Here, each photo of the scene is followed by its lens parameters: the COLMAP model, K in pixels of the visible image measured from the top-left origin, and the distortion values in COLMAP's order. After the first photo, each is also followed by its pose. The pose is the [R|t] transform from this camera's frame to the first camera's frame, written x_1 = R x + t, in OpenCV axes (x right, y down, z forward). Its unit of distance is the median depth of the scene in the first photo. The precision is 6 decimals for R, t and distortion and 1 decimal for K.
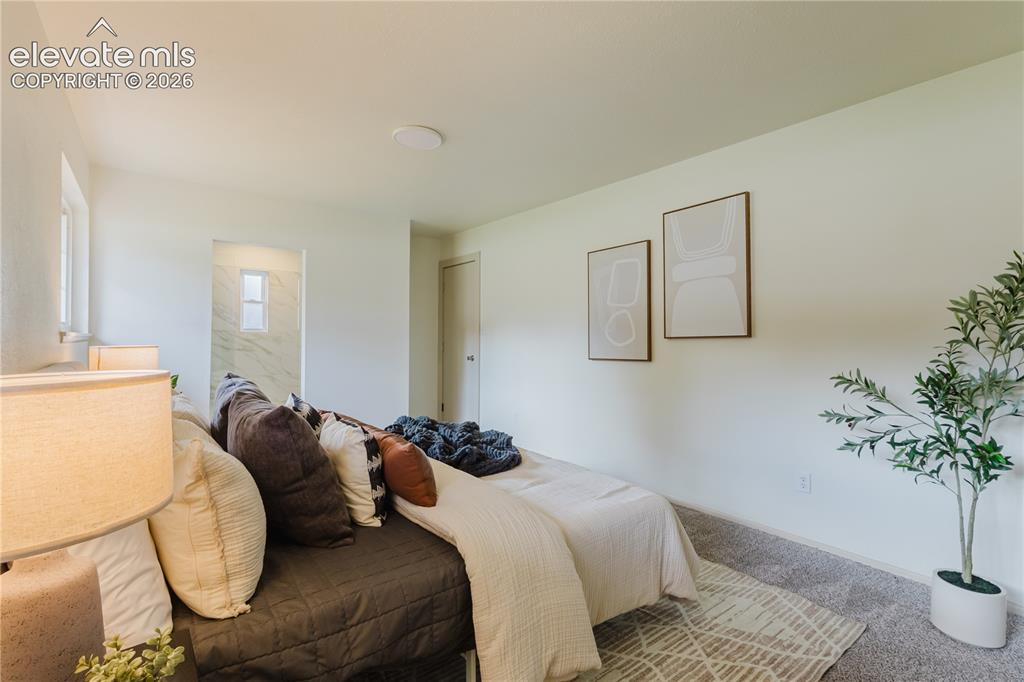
lens RADIAL K [[469.0, 0, 513.7], [0, 469.0, 342.5], [0, 0, 1]] dist [-0.002224, 0.000771]
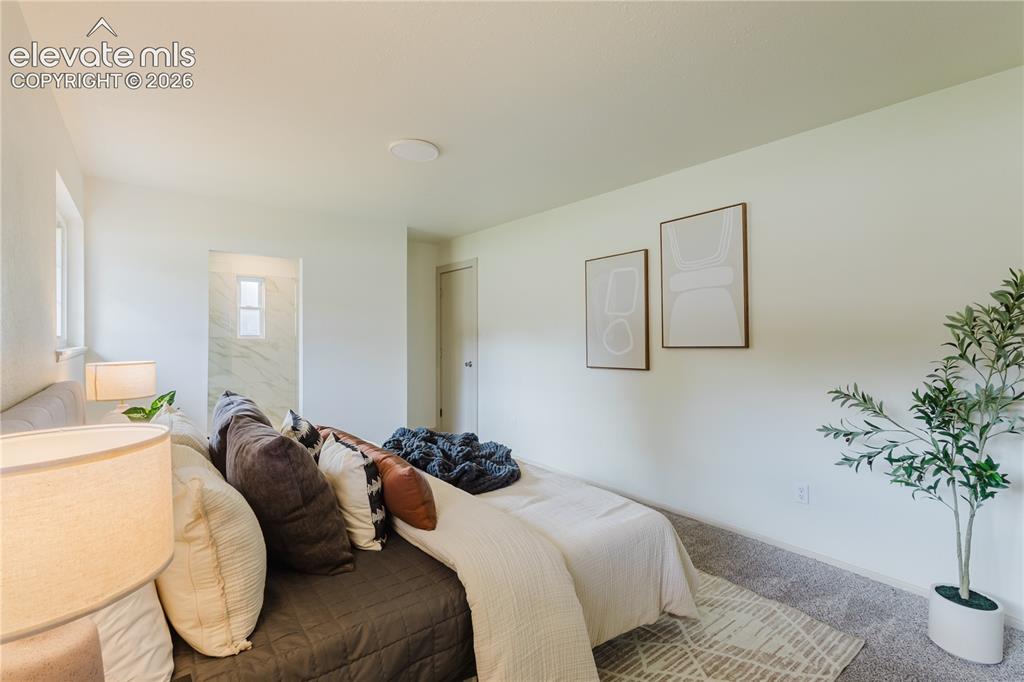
lens RADIAL K [[469.0, 0, 513.5], [0, 469.0, 342.3], [0, 0, 1]] dist [-0.002224, 0.000771]
pose [[0.999967, -0.006457, 0.004985, -0.002214], [0.006438, 0.999972, 0.003776, -0.044786], [-0.005009, -0.003744, 0.999980, 0.000293]]
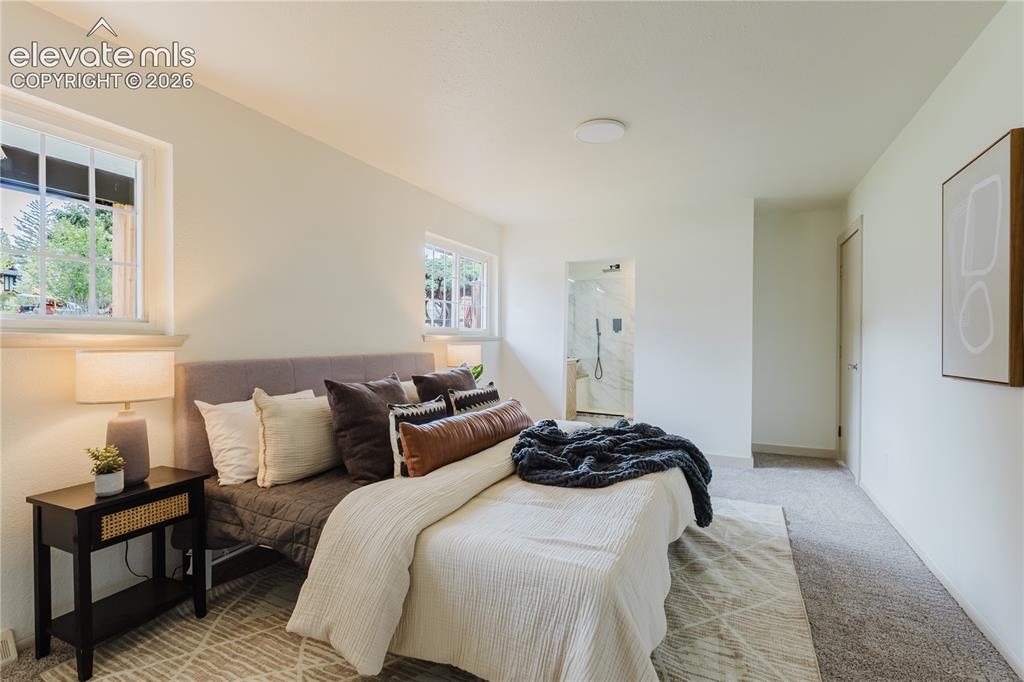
lens RADIAL K [[469.0, 0, 510.7], [0, 469.0, 332.7], [0, 0, 1]] dist [-0.002224, 0.000771]
pose [[0.442446, -0.014688, -0.896675, 0.854431], [-0.008022, 0.999761, -0.020335, 0.000435], [0.896759, 0.016190, 0.442222, 0.592022]]
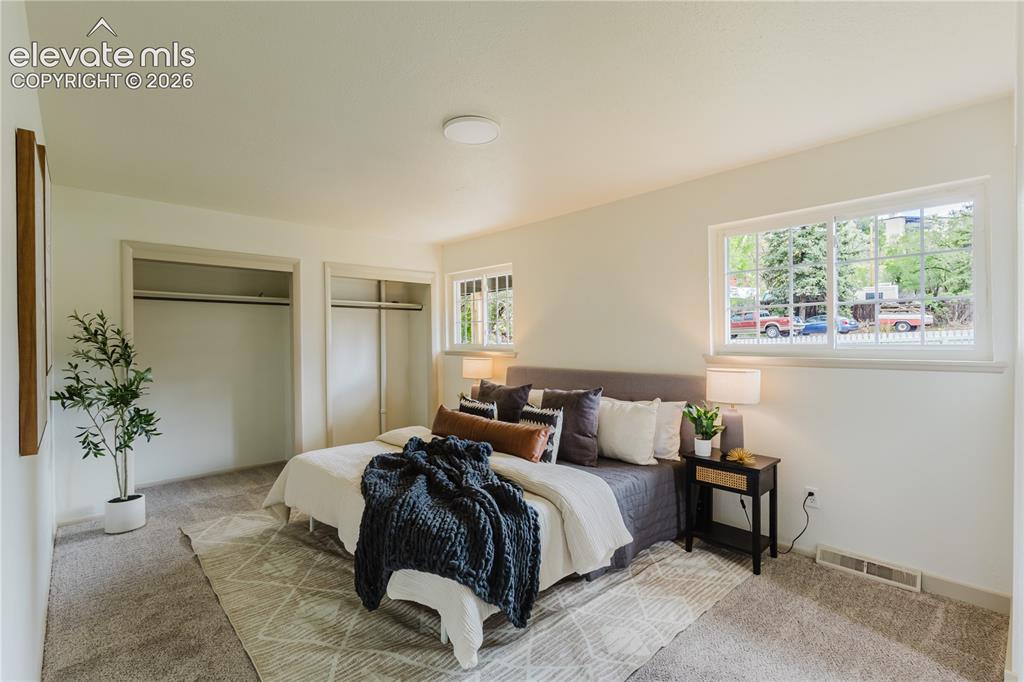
lens RADIAL K [[469.0, 0, 510.9], [0, 469.0, 339.5], [0, 0, 1]] dist [-0.002224, 0.000771]
pose [[-0.996437, -0.006267, -0.084111, -0.288871], [-0.006273, 0.999980, -0.000200, -0.083218], [0.084111, 0.000328, -0.996456, 2.694584]]
